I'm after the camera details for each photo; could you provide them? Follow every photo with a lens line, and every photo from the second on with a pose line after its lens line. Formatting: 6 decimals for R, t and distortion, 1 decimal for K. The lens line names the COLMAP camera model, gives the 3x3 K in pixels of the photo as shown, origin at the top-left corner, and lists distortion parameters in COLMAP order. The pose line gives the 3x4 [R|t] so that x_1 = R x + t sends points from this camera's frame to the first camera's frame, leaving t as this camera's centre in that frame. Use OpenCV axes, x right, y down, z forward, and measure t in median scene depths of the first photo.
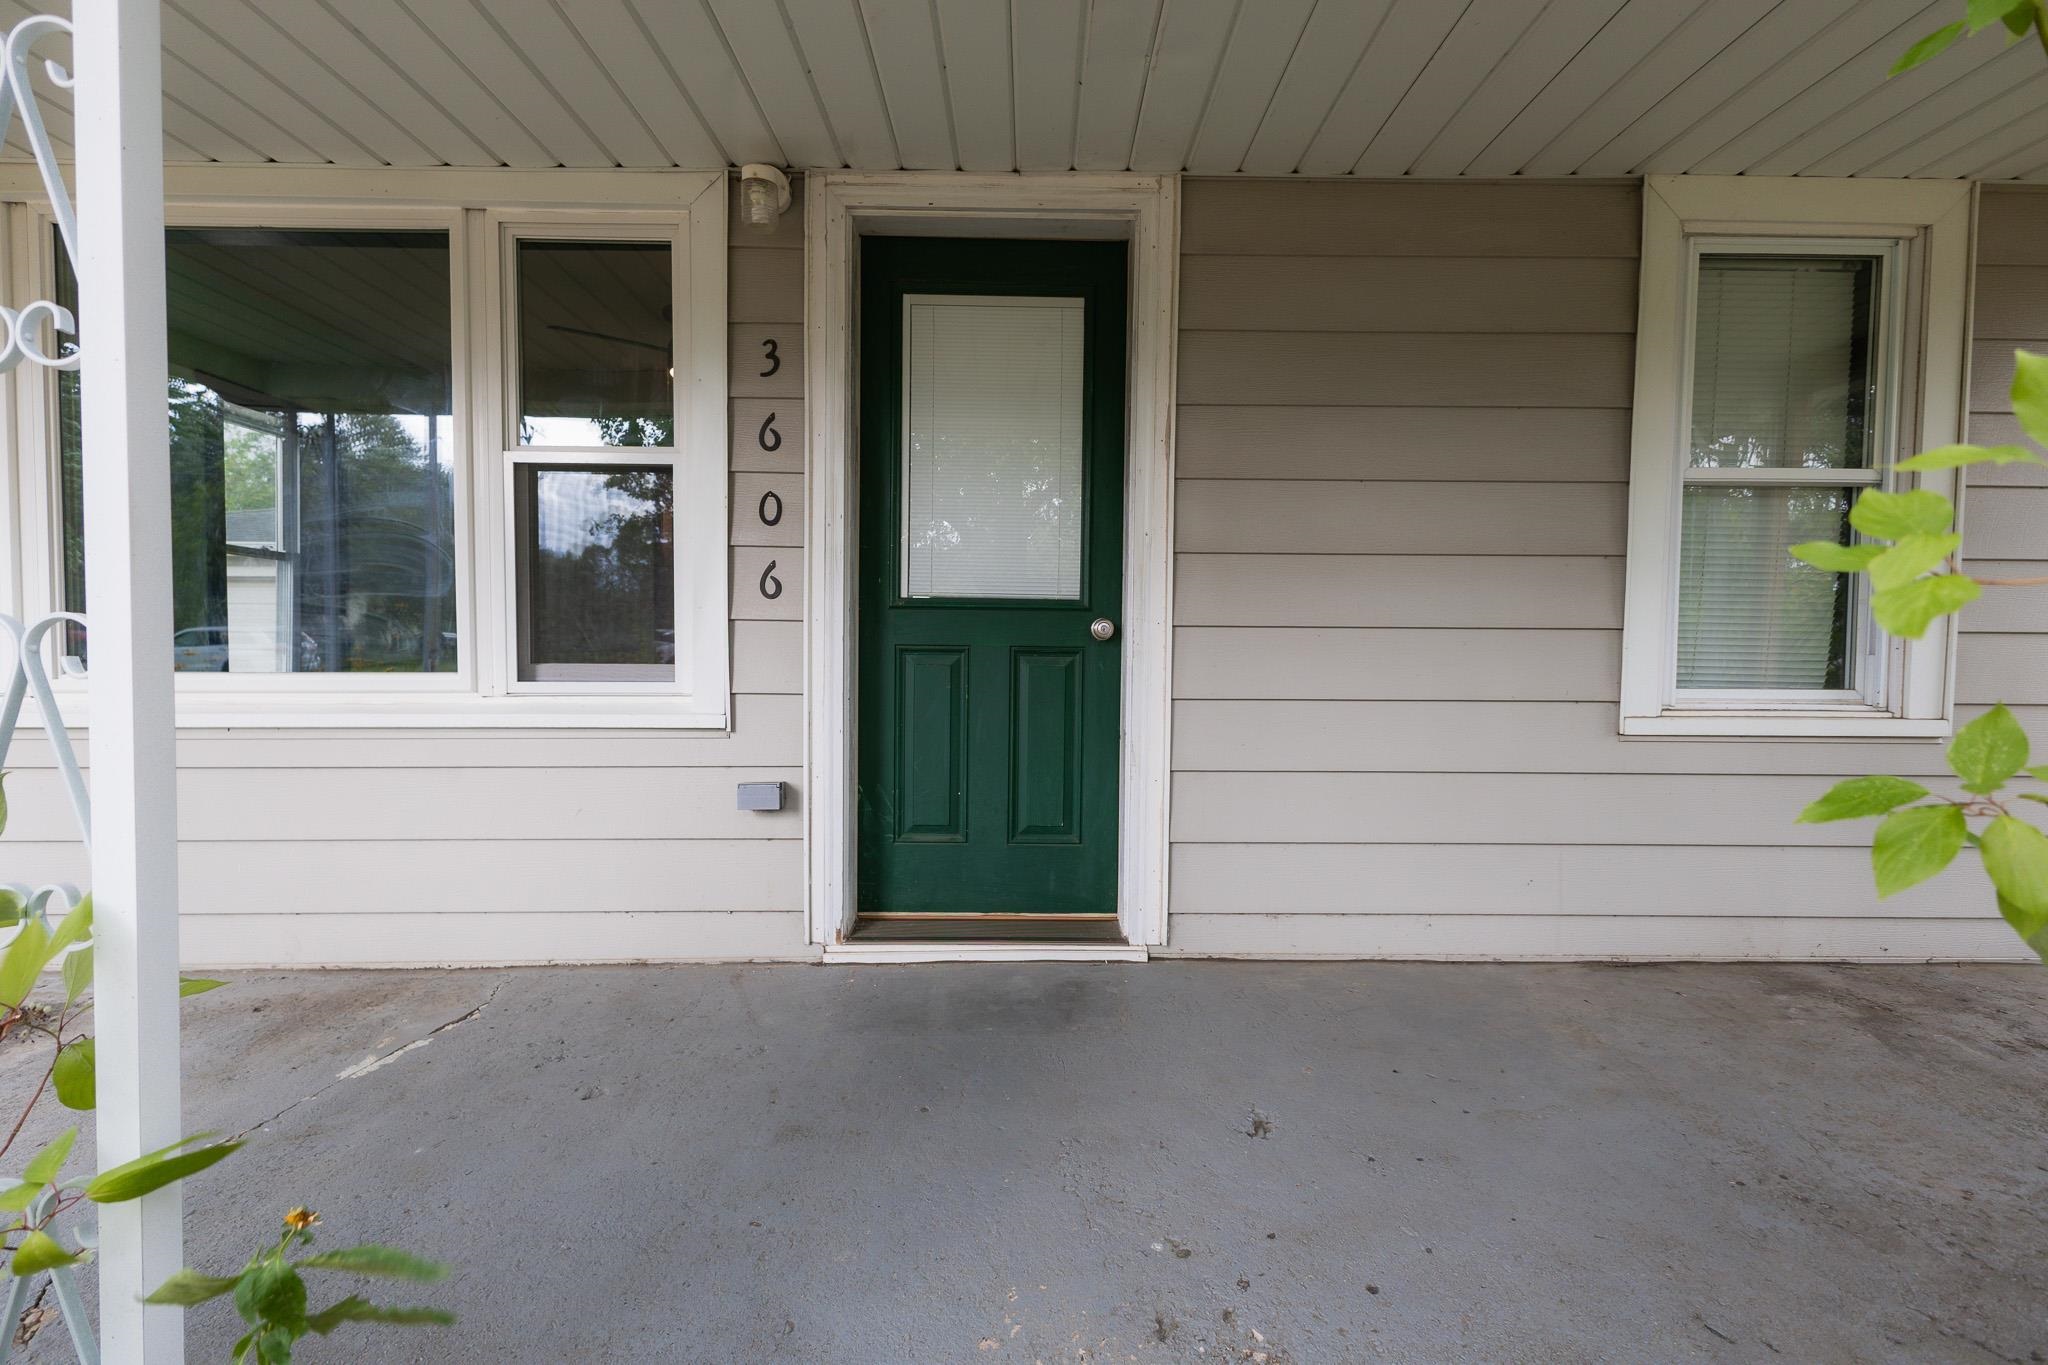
lens RADIAL K [[890.1, 0, 1041.6], [0, 890.1, 674.6], [0, 0, 1]] dist [0.009647, -0.000342]
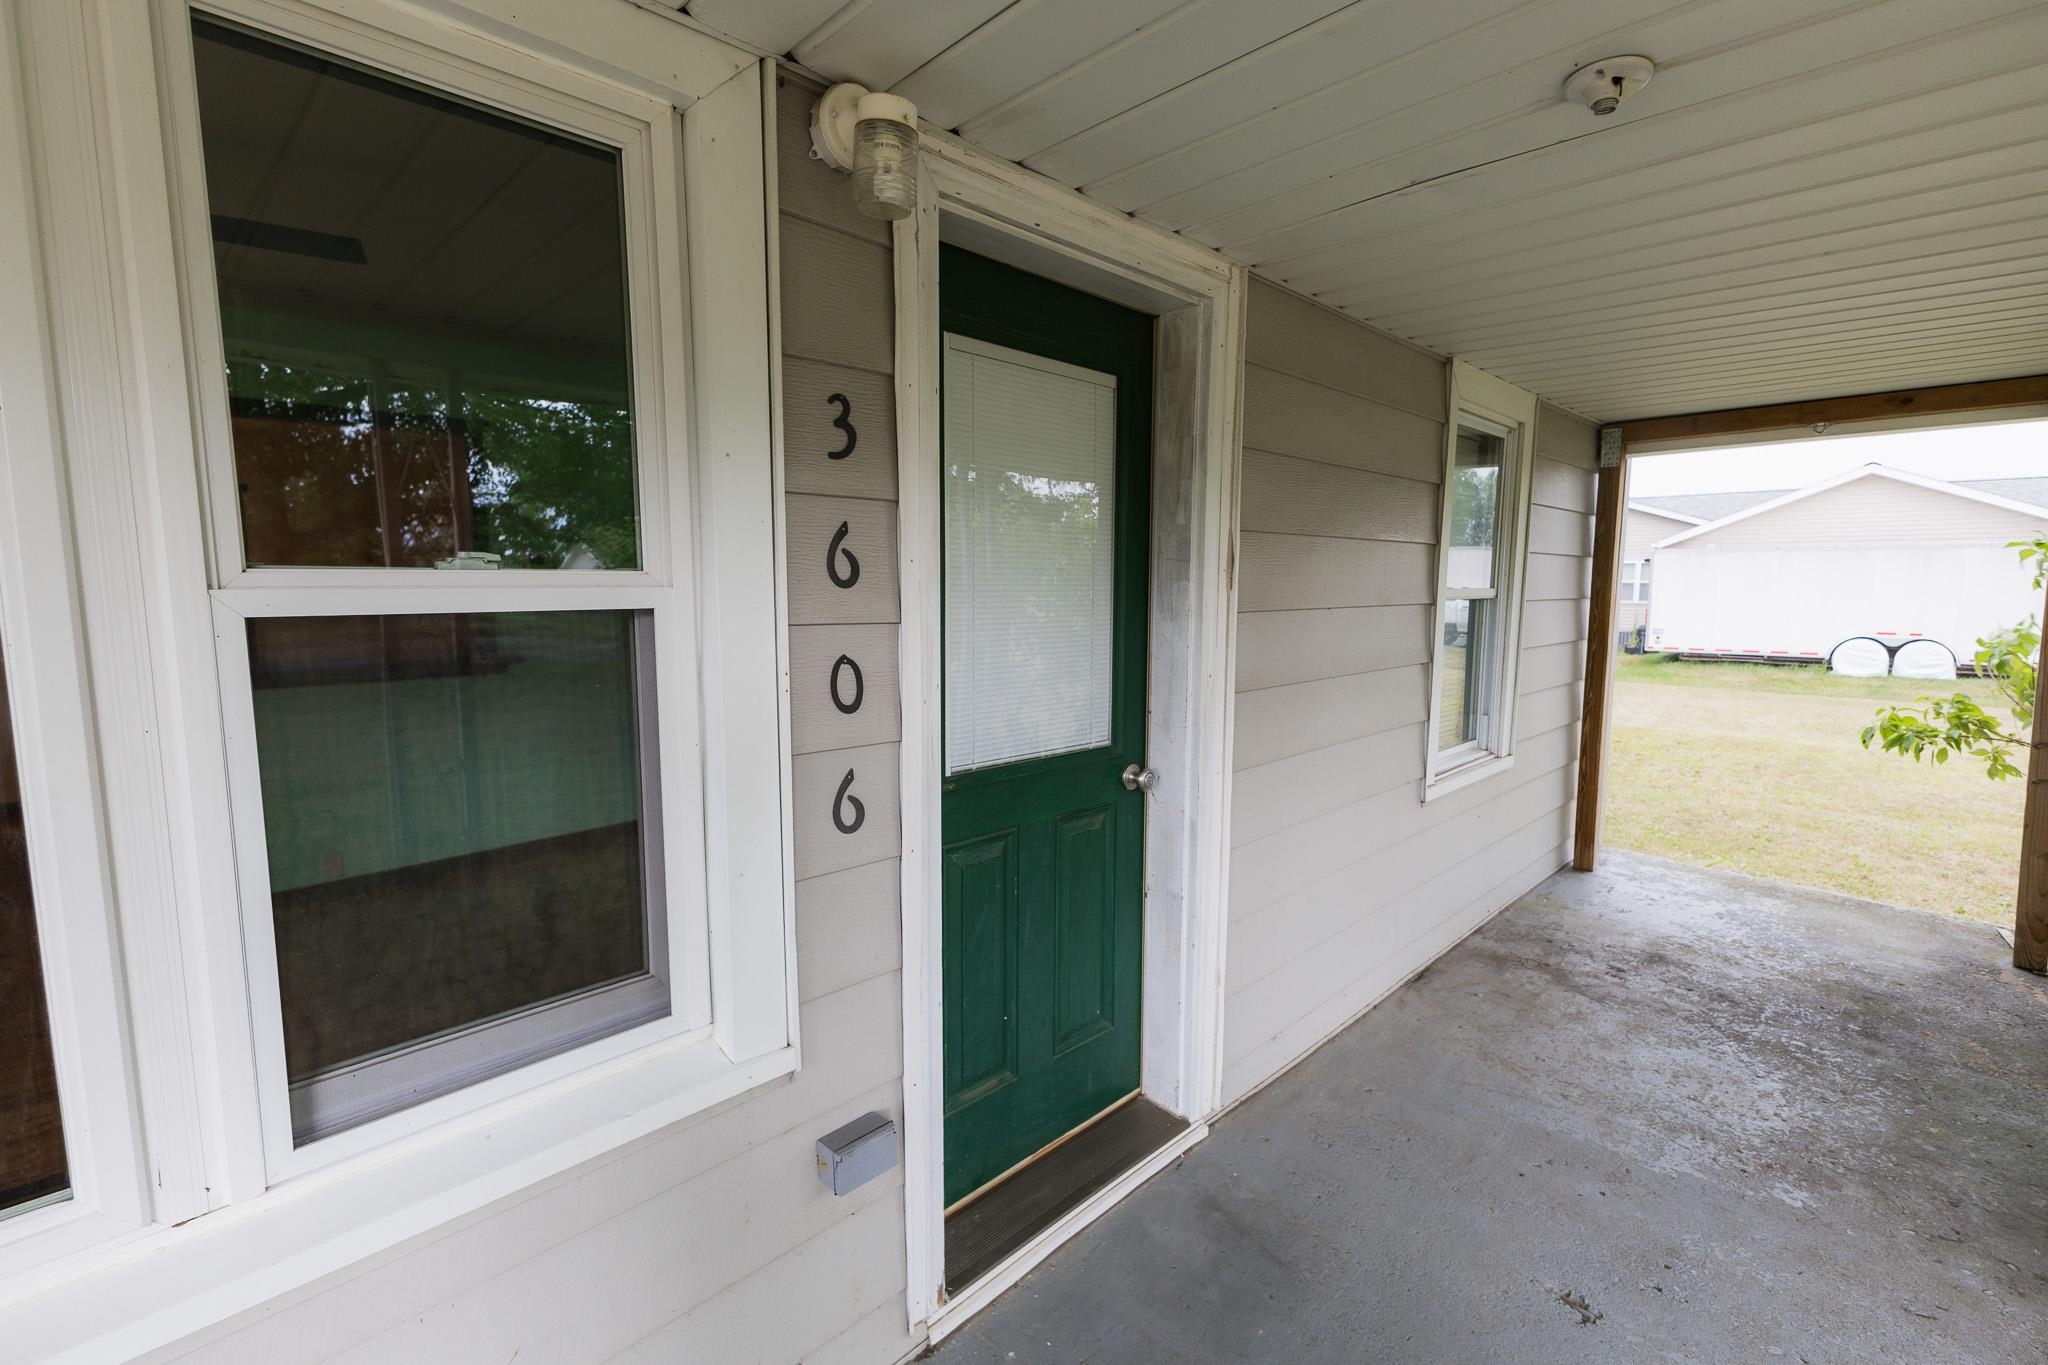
lens RADIAL K [[890.1, 0, 1030.0], [0, 890.1, 674.4], [0, 0, 1]] dist [0.009647, -0.000342]
pose [[0.725514, -0.076789, 0.683910, -0.622351], [0.021588, 0.995806, 0.088907, -0.243805], [-0.687869, -0.049739, 0.724129, 0.489052]]
